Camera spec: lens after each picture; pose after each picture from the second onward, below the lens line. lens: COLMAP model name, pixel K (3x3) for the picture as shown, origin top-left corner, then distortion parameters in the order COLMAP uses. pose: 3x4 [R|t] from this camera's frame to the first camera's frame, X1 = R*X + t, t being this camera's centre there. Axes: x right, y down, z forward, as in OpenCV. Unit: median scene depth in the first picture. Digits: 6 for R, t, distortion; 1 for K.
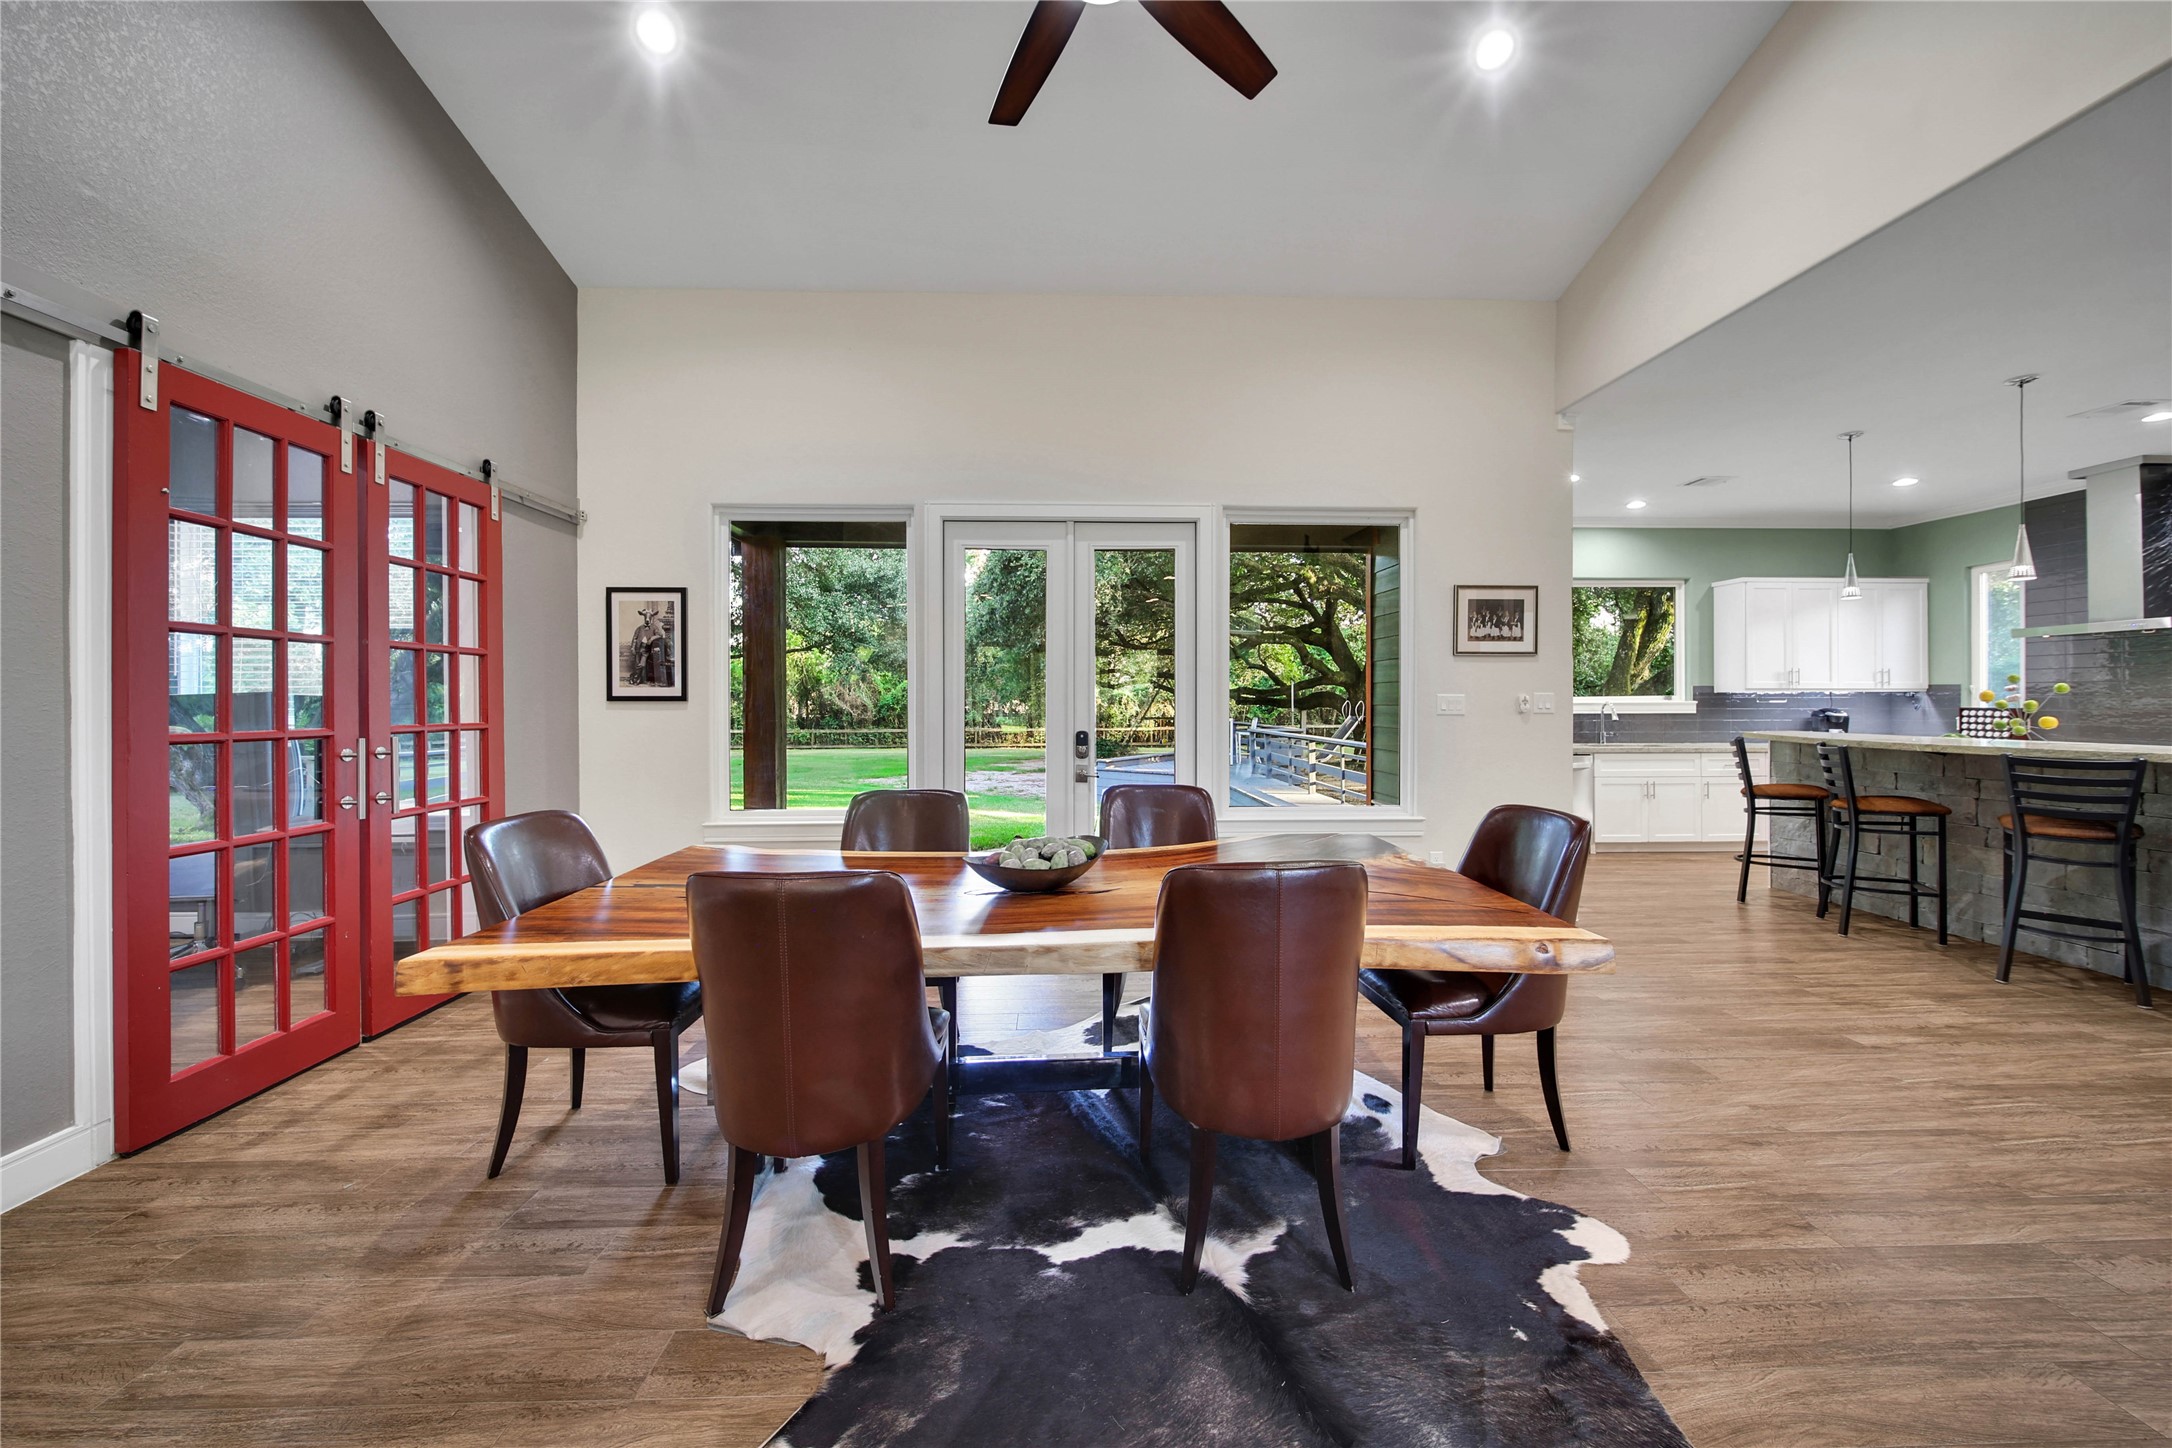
lens RADIAL K [[796.1, 0, 1079.3], [0, 796.1, 703.5], [0, 0, 1]] dist [0.007841, -0.001220]
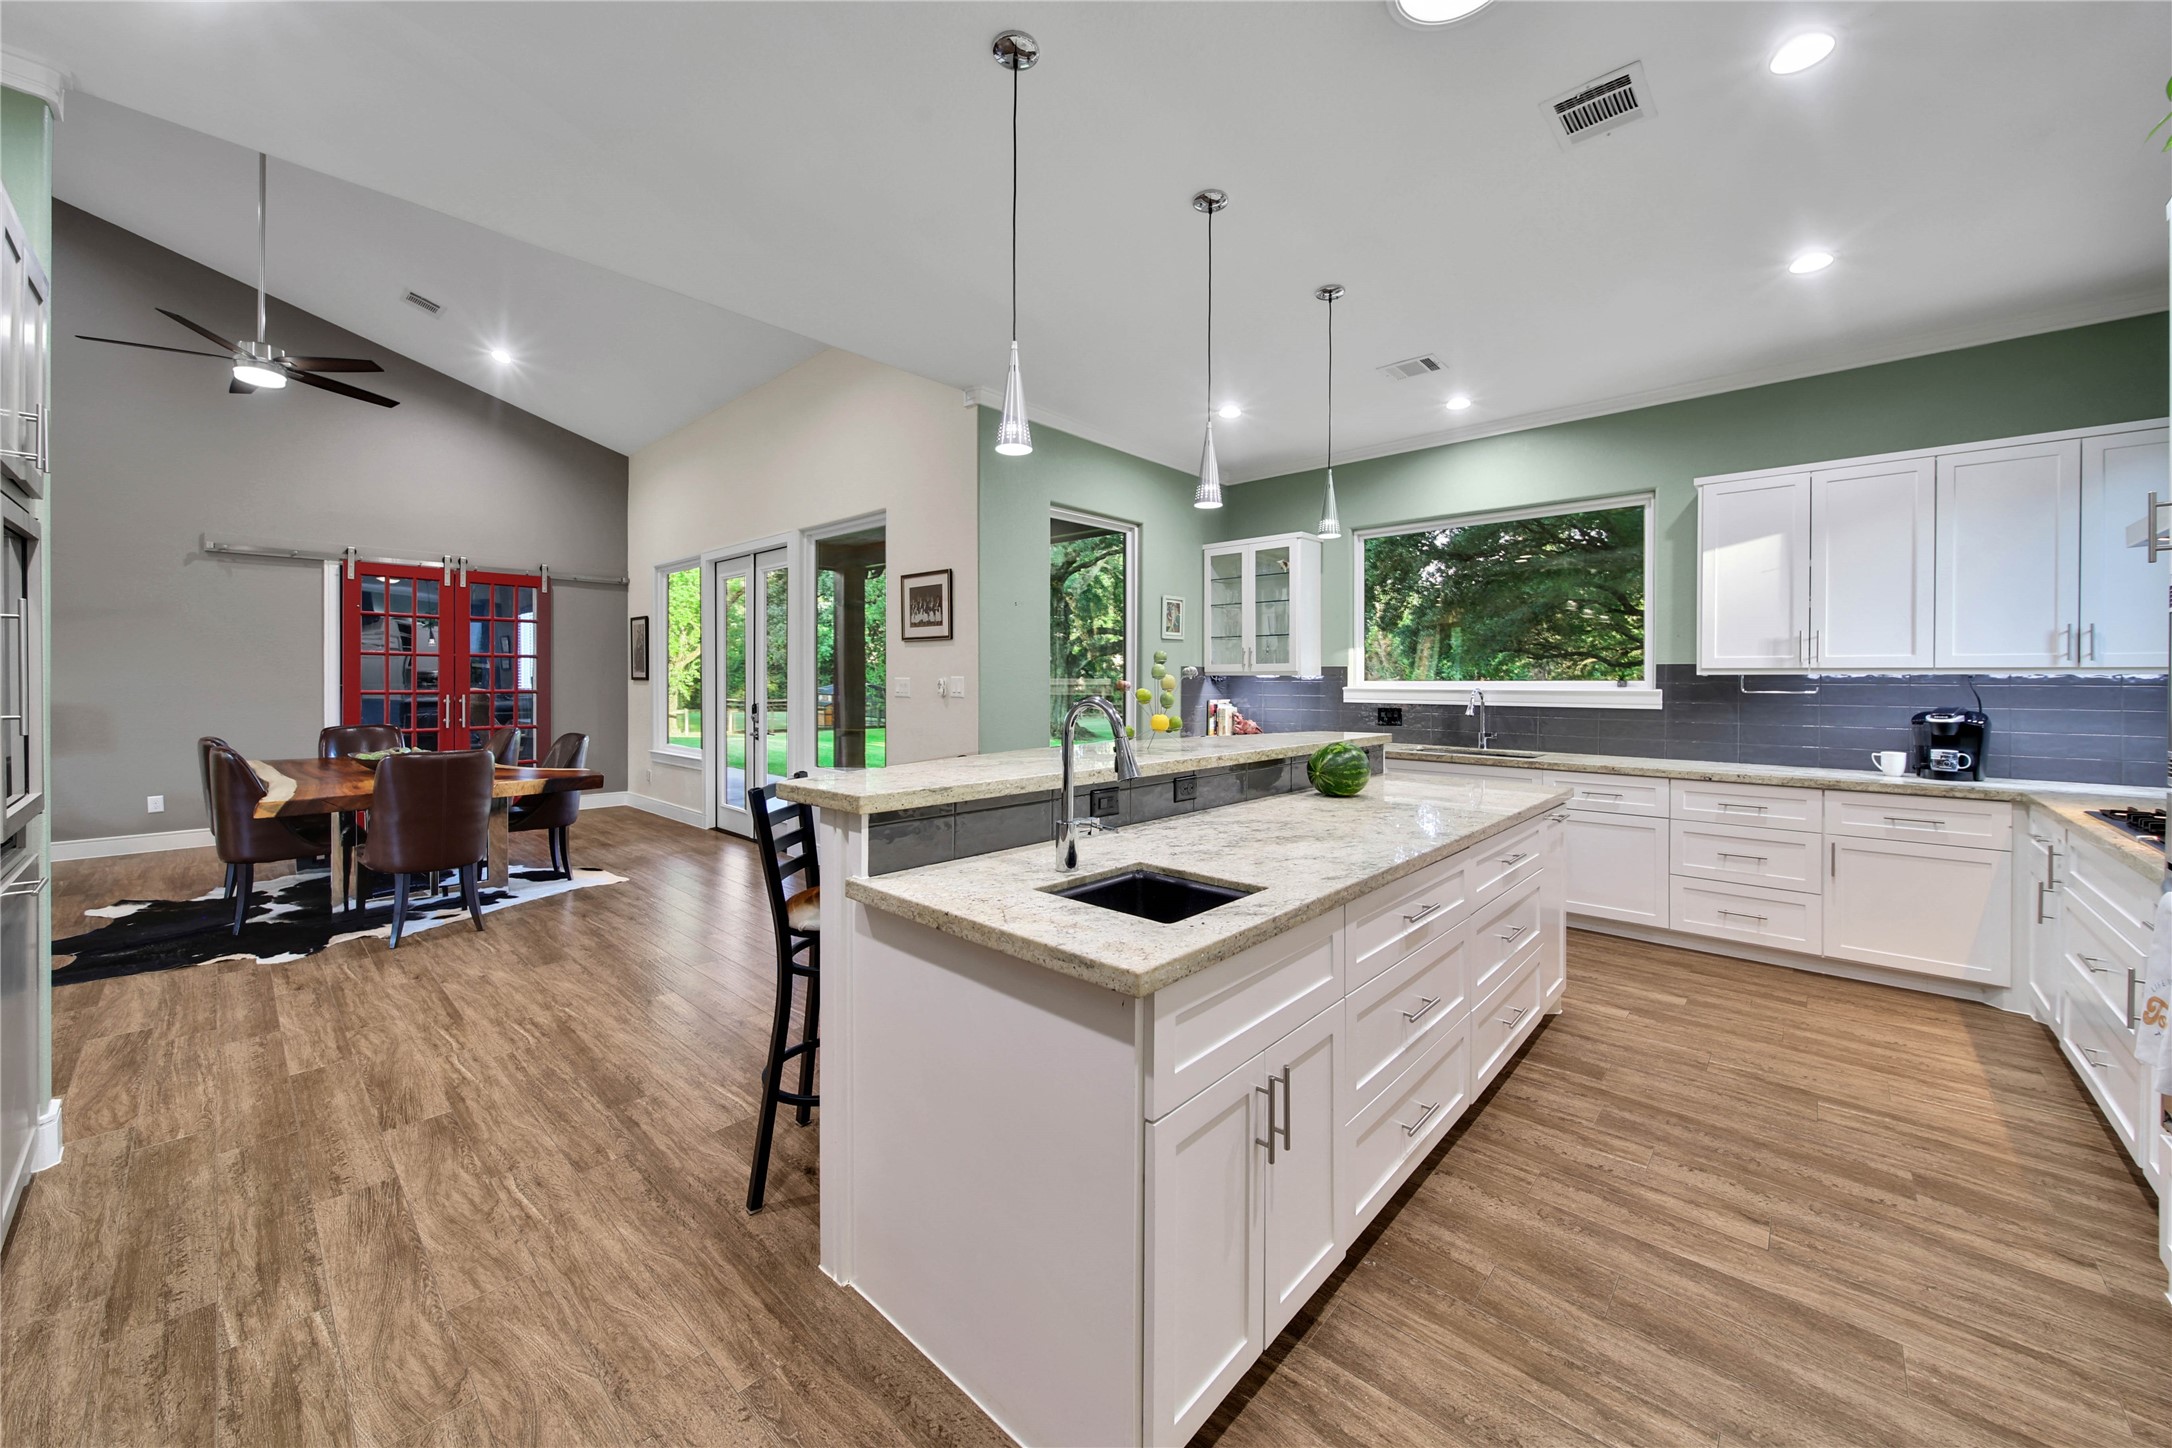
lens RADIAL K [[796.1, 0, 1086.8], [0, 796.1, 687.6], [0, 0, 1]] dist [0.007841, -0.001220]
pose [[0.708560, 0.015954, -0.705470, 1.401225], [-0.007947, 0.999861, 0.014629, -0.015407], [0.705606, -0.004759, 0.708588, 0.413681]]
